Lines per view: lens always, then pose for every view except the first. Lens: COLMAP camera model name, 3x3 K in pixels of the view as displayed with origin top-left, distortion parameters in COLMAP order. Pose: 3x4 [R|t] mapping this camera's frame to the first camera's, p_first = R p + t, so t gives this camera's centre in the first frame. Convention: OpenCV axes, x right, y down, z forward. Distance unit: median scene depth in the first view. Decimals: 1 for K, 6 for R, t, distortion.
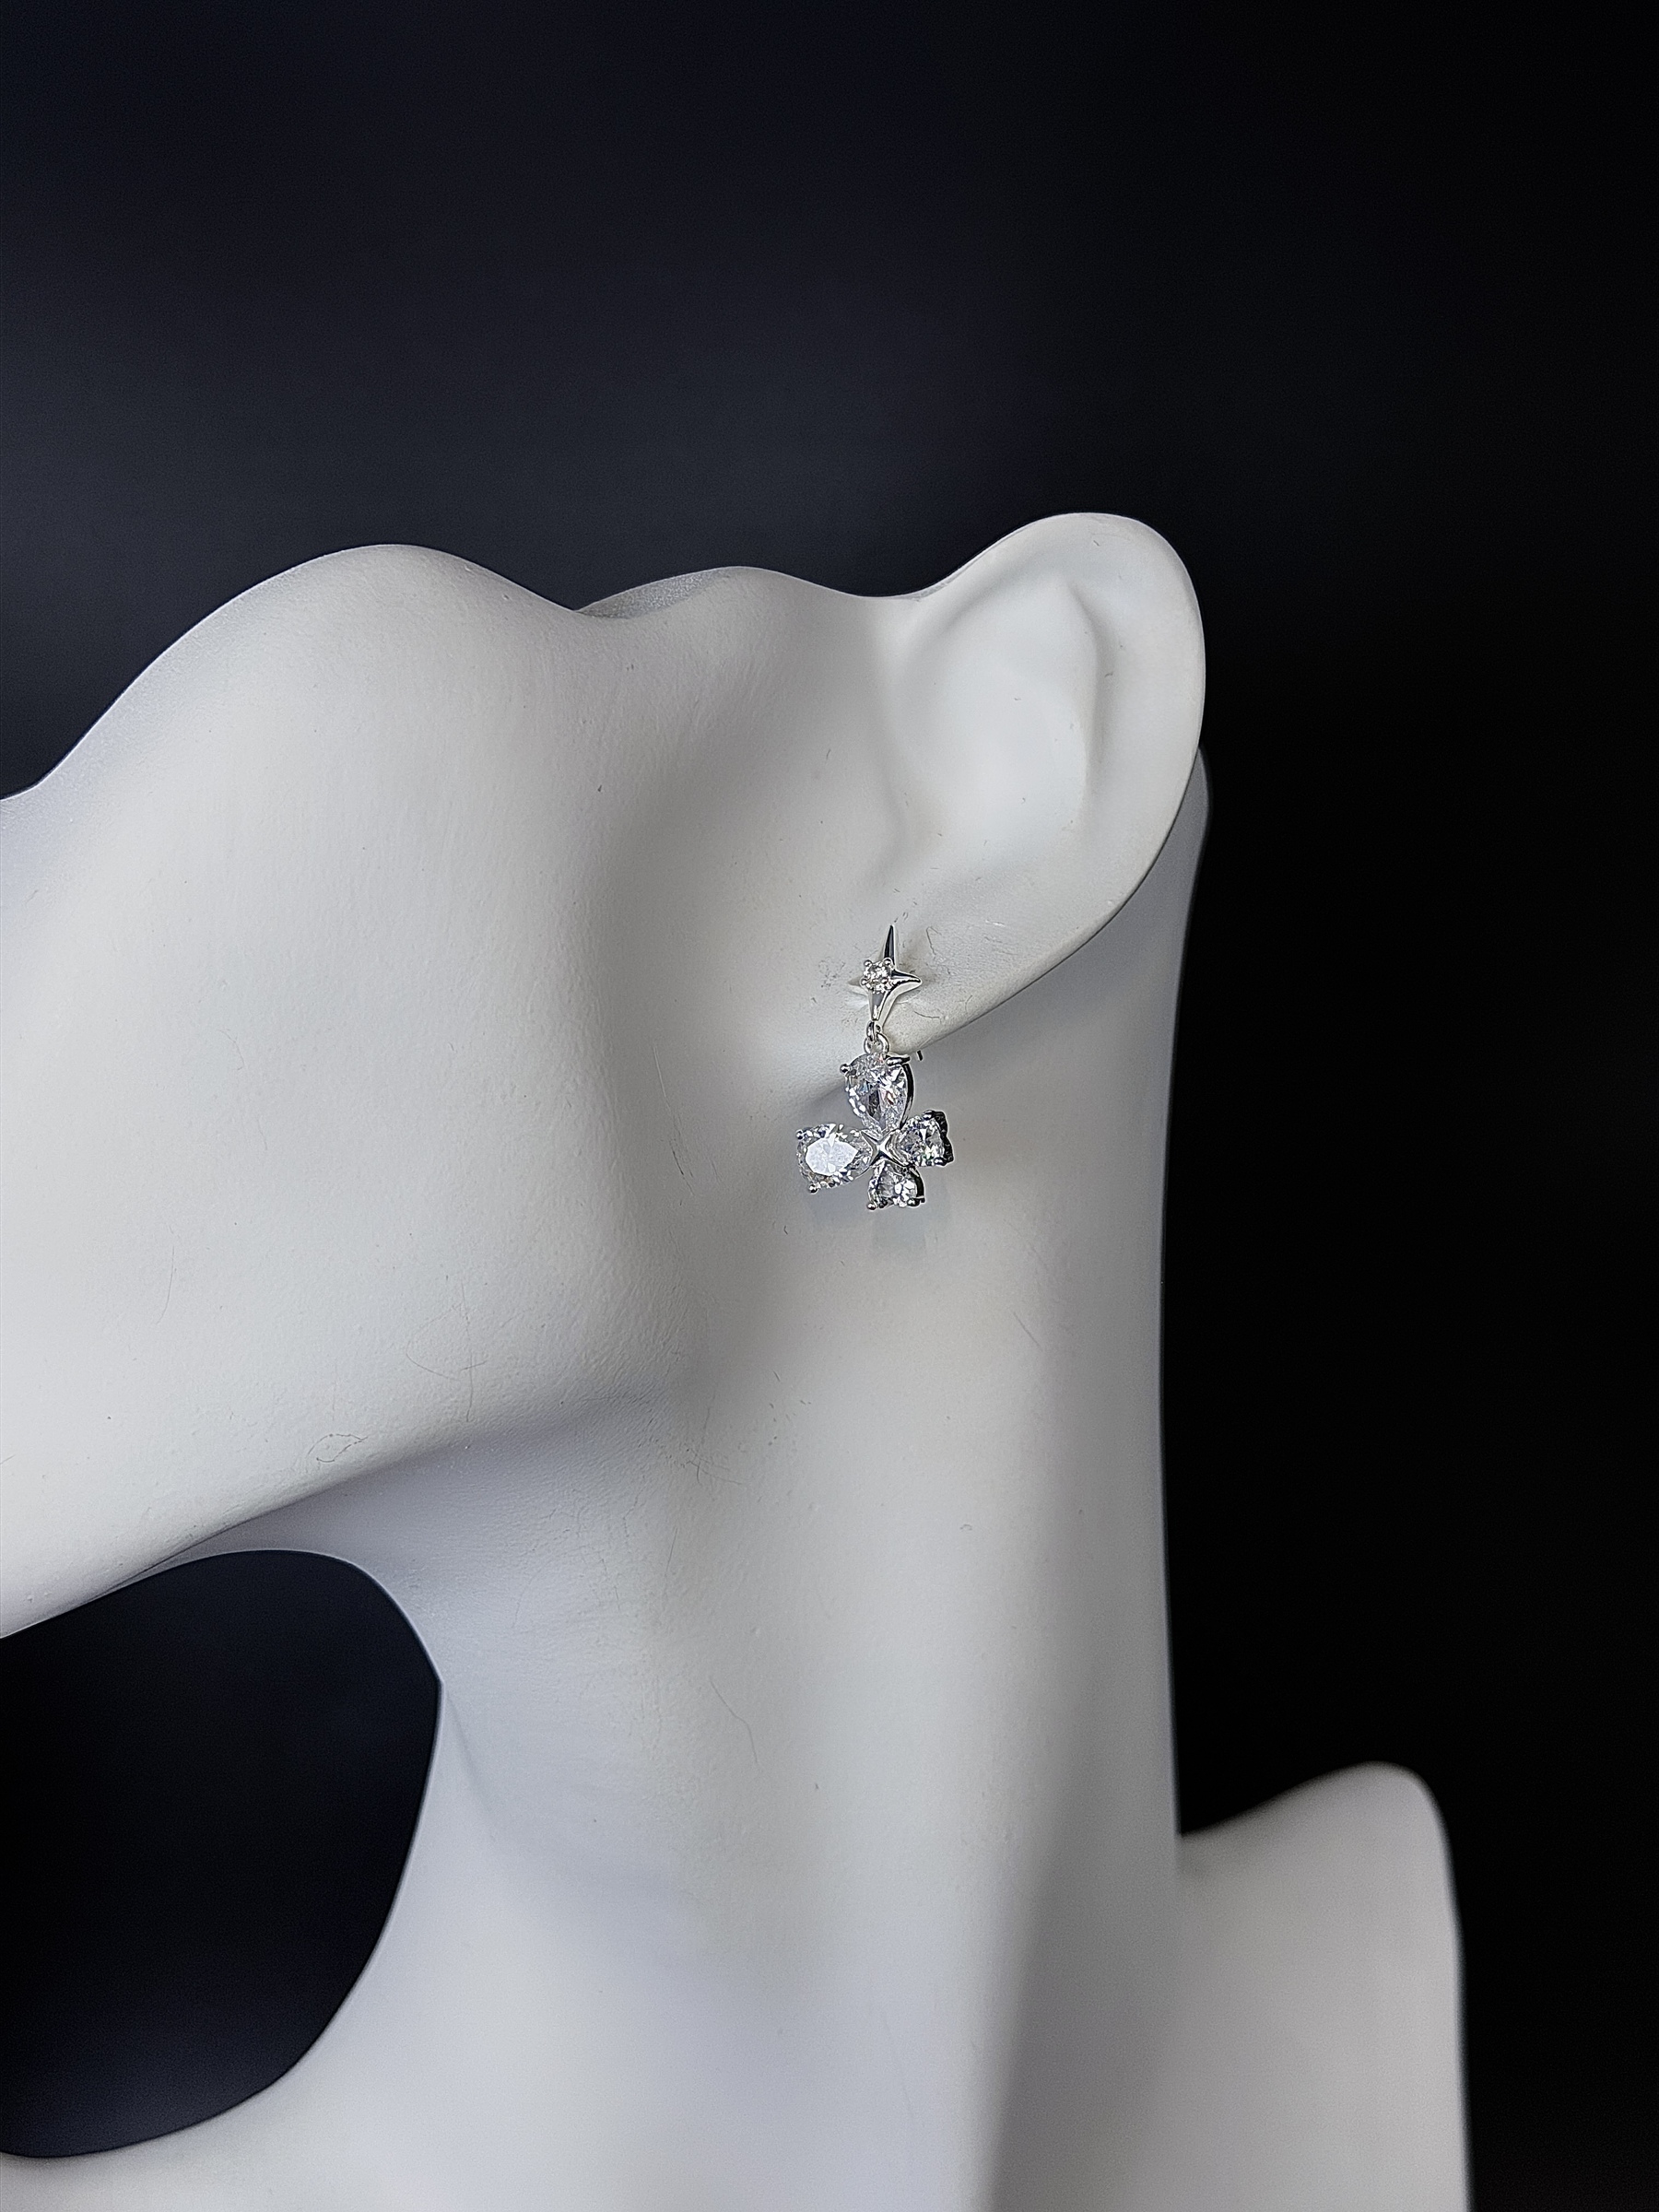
lens RADIAL K [[2982.0, 0, 839.4], [0, 2982.0, 1111.3], [0, 0, 1]] dist [0.090178, 0.000000]
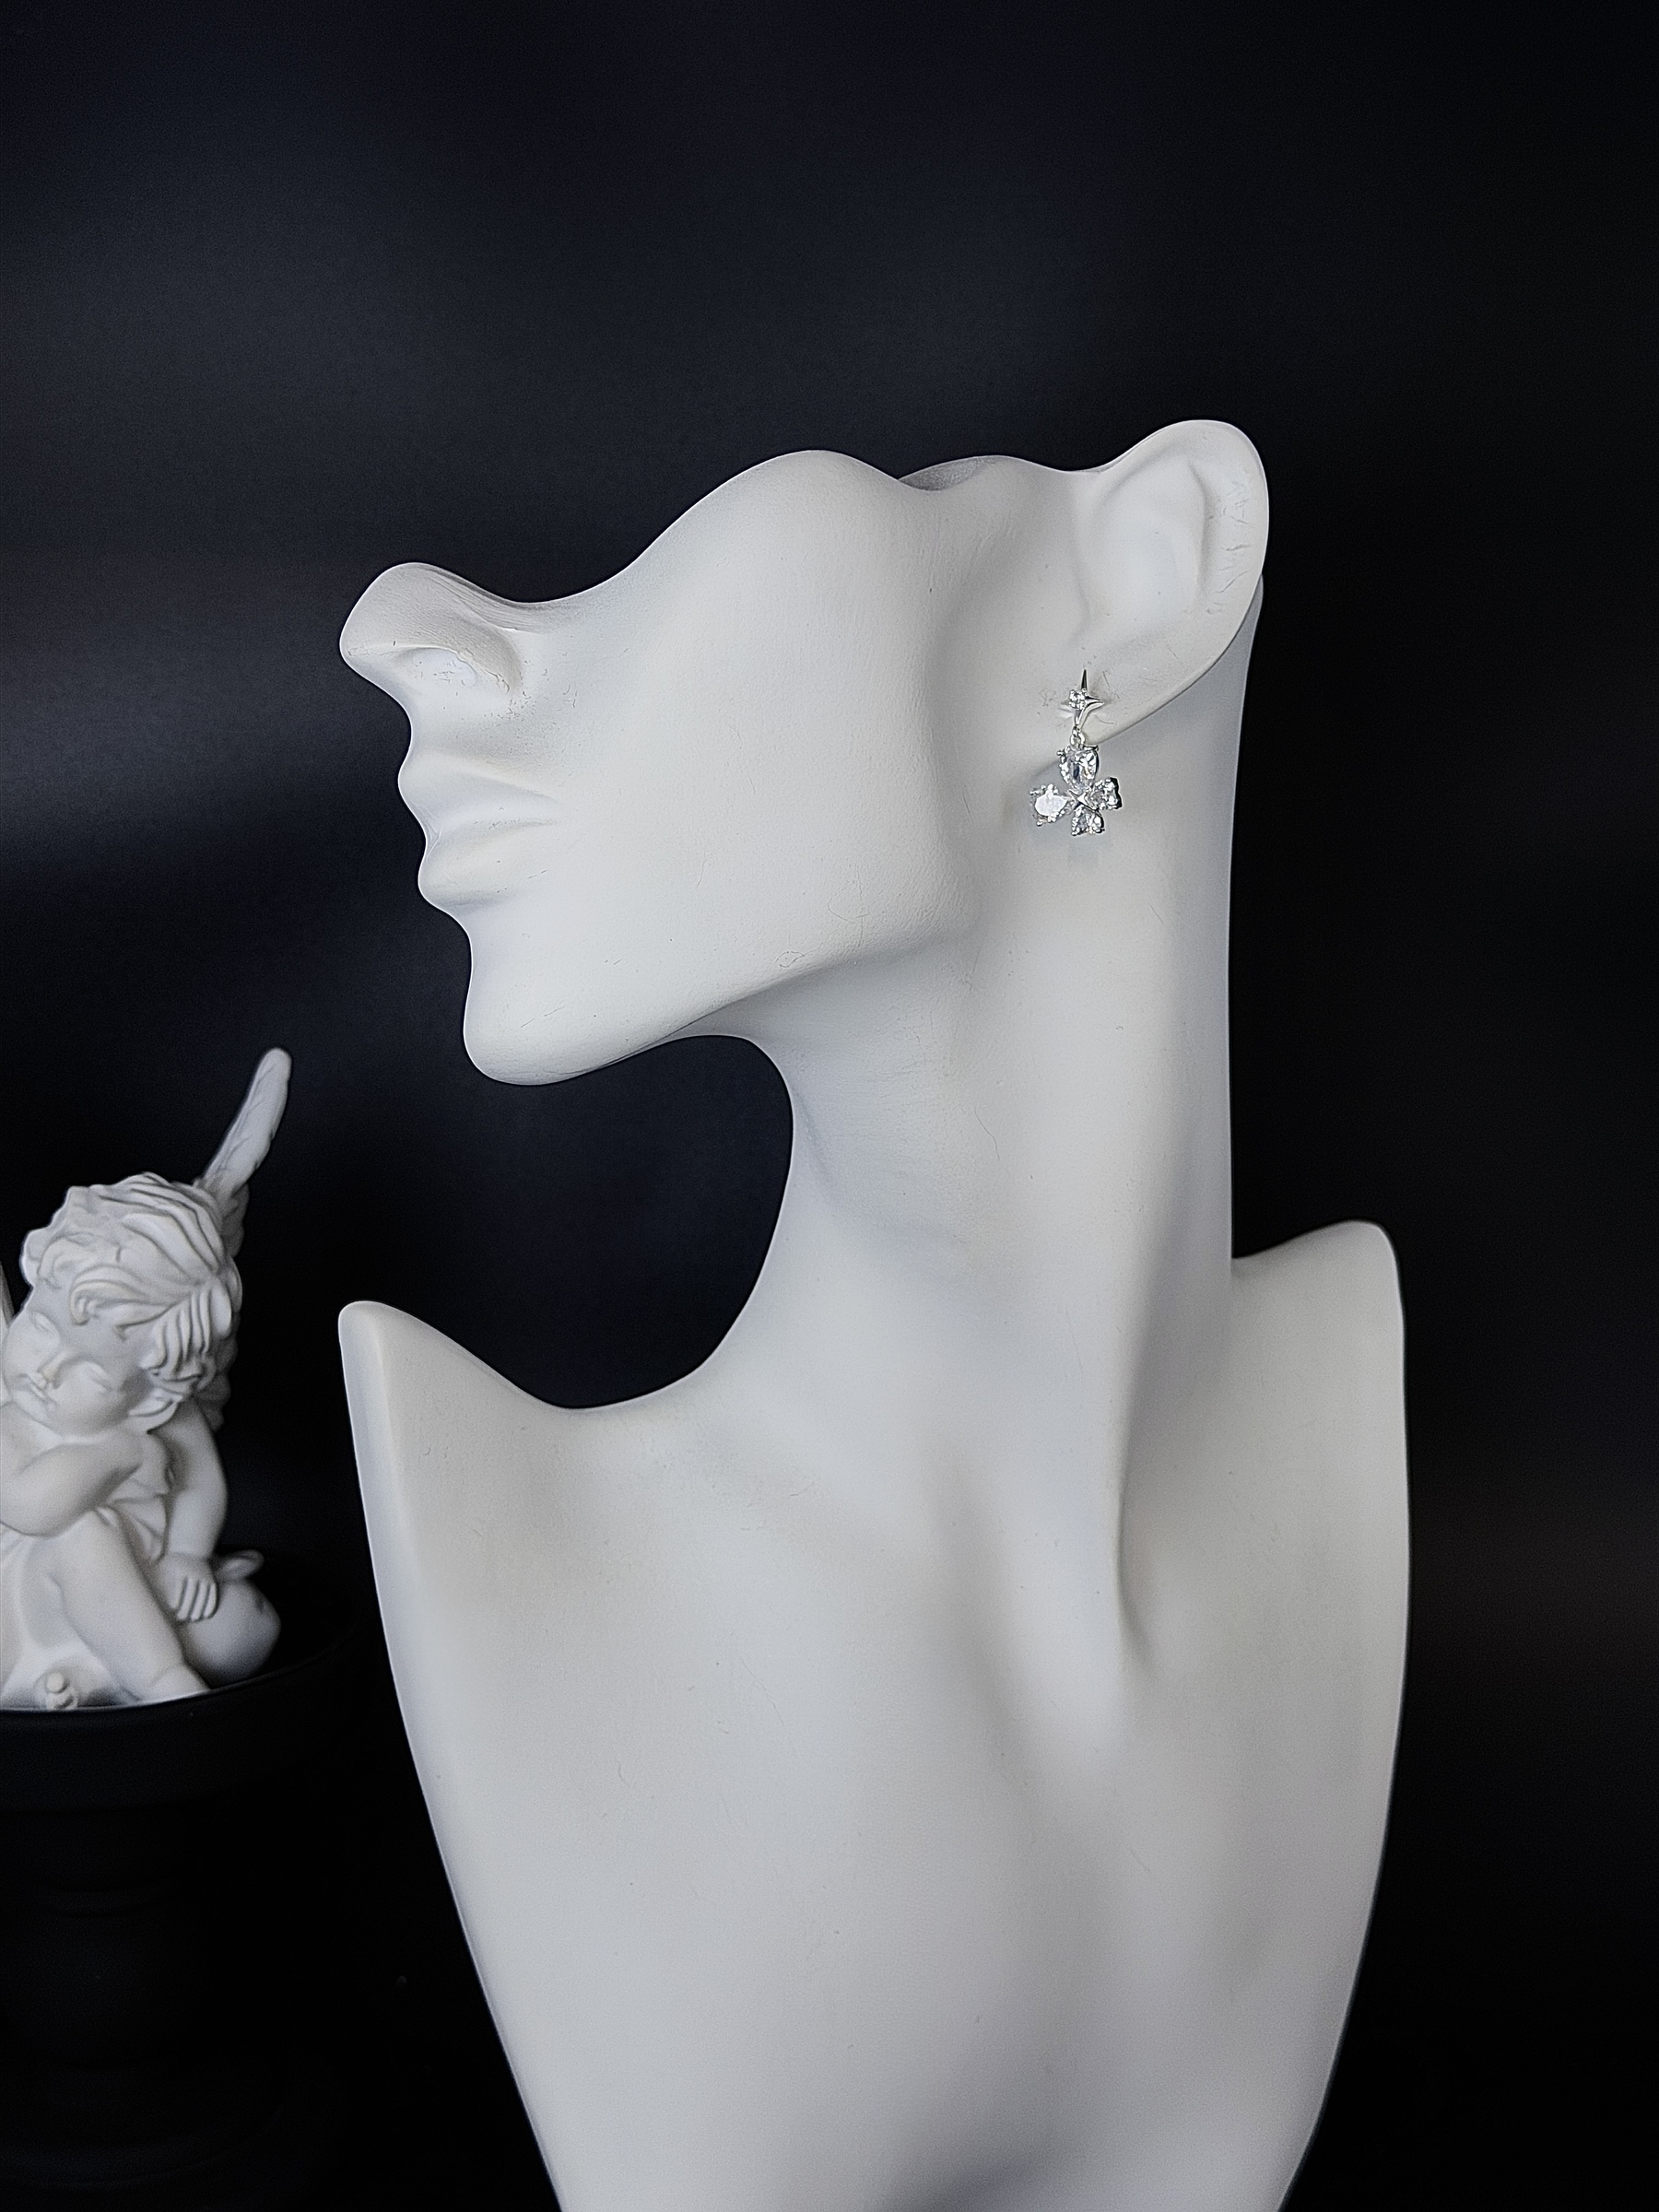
lens RADIAL K [[2982.0, 0, 842.4], [0, 2982.0, 1109.4], [0, 0, 1]] dist [0.090178, 0.000000]
pose [[0.999959, 0.001578, 0.008935, -0.137134], [-0.002281, 0.996855, 0.079220, 0.053797], [-0.008782, -0.079237, 0.996817, -0.729245]]
